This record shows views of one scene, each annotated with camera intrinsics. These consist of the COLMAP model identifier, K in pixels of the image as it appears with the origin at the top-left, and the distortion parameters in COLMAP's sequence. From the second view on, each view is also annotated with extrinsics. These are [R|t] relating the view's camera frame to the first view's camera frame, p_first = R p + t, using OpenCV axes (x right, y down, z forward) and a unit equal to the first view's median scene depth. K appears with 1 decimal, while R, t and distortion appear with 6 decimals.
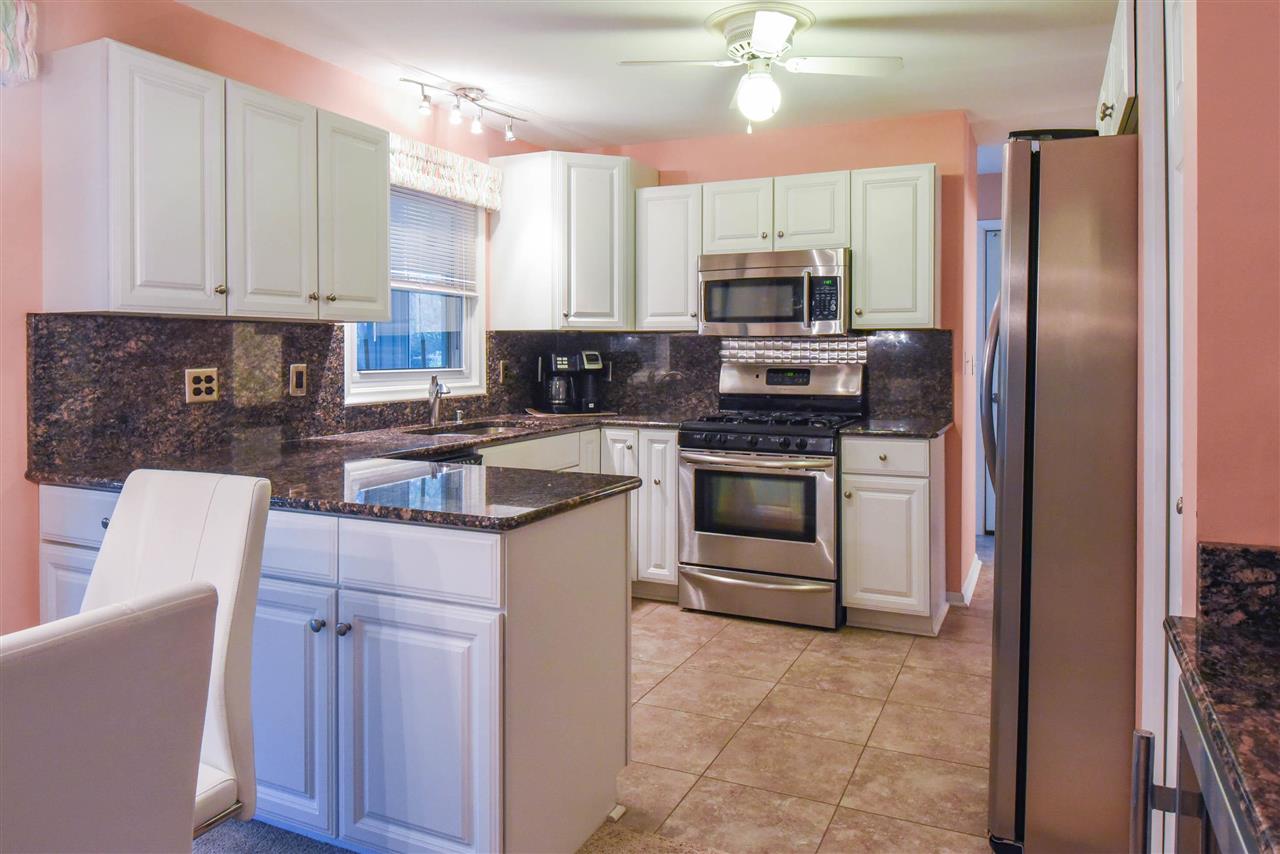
lens RADIAL K [[867.5, 0, 638.1], [0, 867.5, 356.0], [0, 0, 1]] dist [-0.002584, -0.006437]
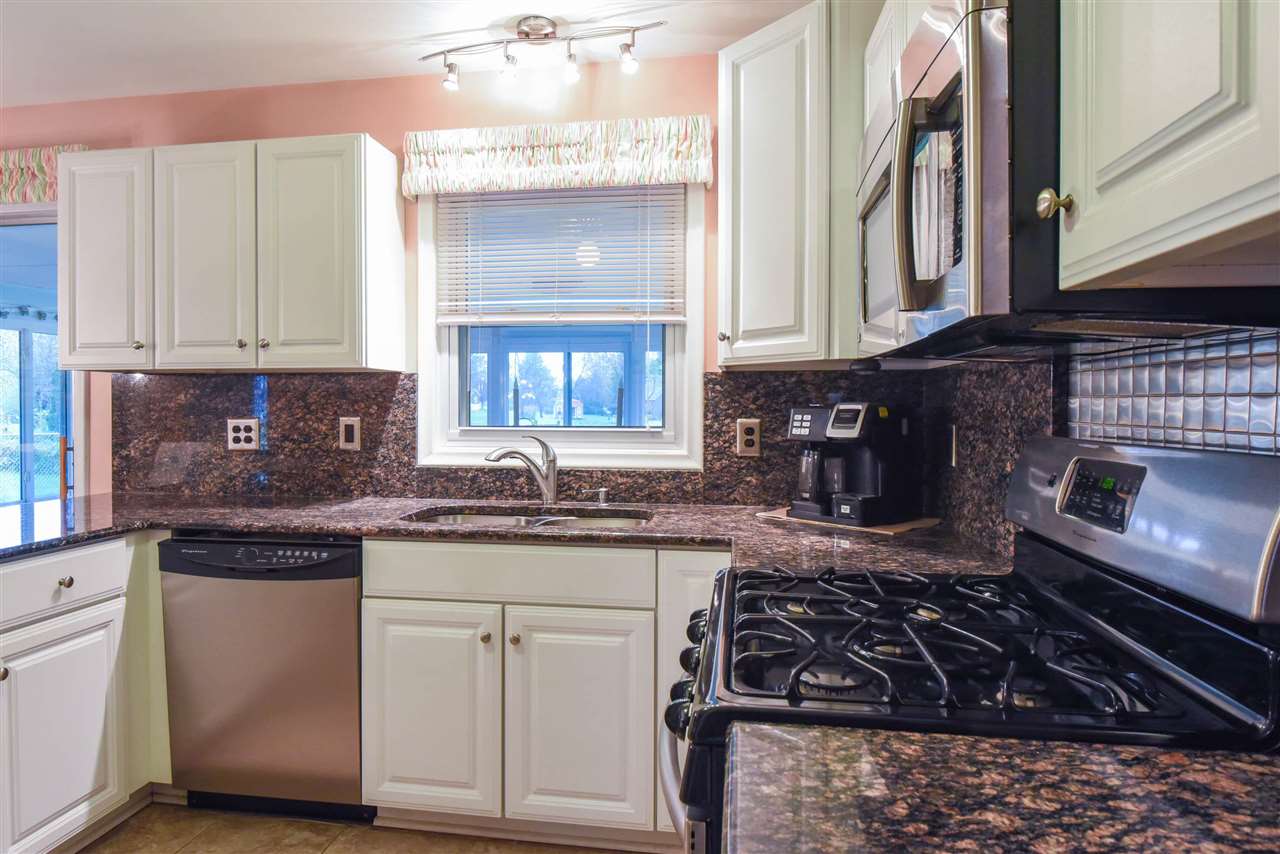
lens RADIAL K [[761.7, 0, 604.5], [0, 761.7, 418.8], [0, 0, 1]] dist [-0.003874, -0.004084]
pose [[0.280619, 0.015916, -0.959687, 0.384303], [-0.007993, 0.999867, 0.014245, -0.001995], [0.959786, 0.003674, 0.280709, 0.836232]]
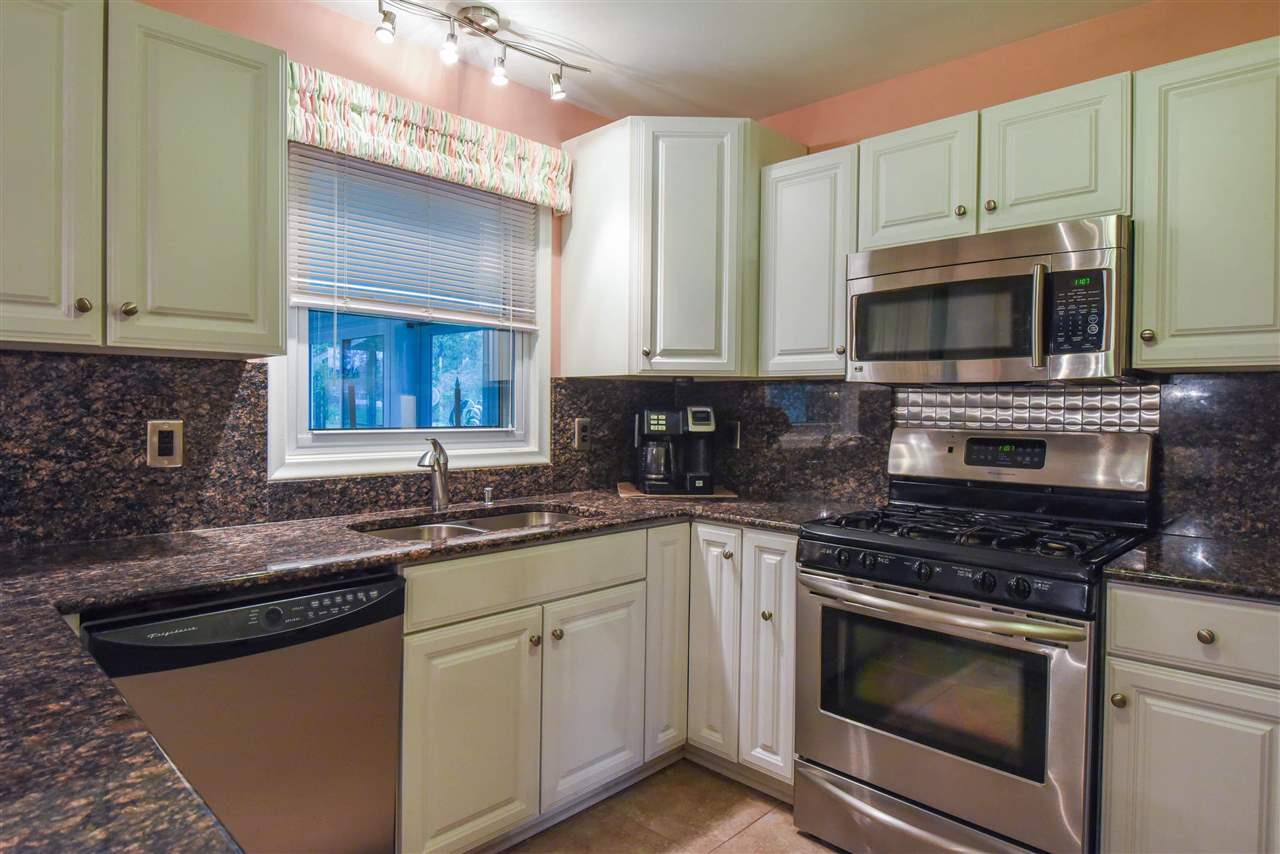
lens RADIAL K [[725.8, 0, 642.9], [0, 725.8, 419.8], [0, 0, 1]] dist [-0.009152, -0.011680]
pose [[0.945827, 0.015536, -0.324299, 0.106542], [-0.012532, 0.999857, 0.011350, -0.001114], [0.324429, -0.006671, 0.945886, 0.483567]]
